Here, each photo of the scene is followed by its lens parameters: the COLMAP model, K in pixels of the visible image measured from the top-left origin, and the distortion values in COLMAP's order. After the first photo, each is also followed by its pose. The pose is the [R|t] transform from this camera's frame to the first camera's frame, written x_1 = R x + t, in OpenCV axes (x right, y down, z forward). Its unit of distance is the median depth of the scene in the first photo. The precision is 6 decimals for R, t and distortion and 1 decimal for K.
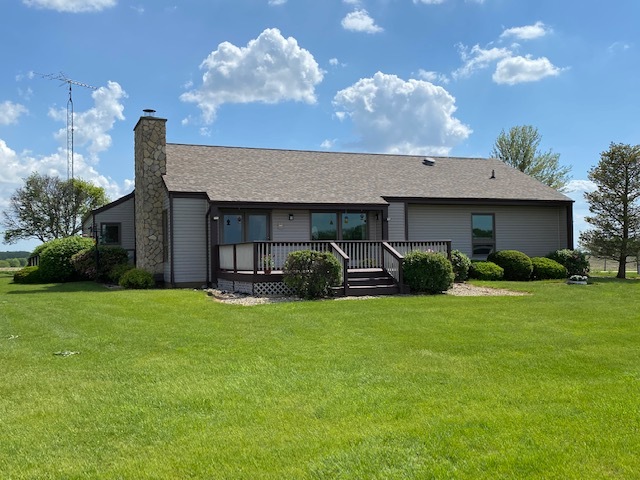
lens RADIAL K [[654.6, 0, 320.0], [0, 654.6, 240.0], [0, 0, 1]] dist [0.100372, -0.013893]
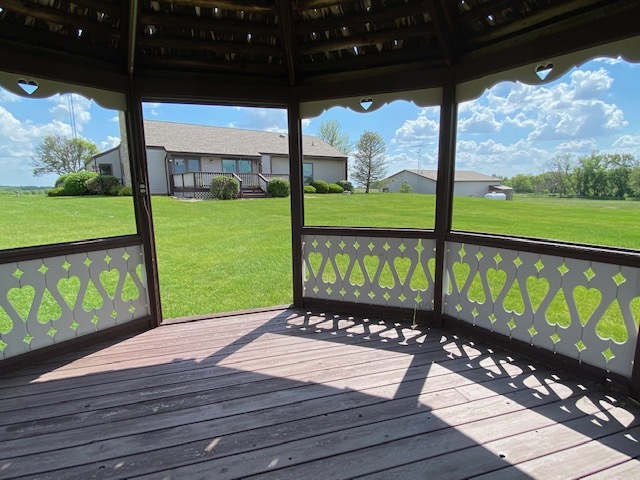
lens RADIAL K [[347.3, 0, 315.6], [0, 347.3, 253.0], [0, 0, 1]] dist [0.015336, -0.001541]
pose [[0.970206, -0.037650, 0.239338, -0.001959], [-0.010825, 0.980130, 0.198063, 0.023705], [-0.242039, -0.194753, 0.950520, -0.108528]]
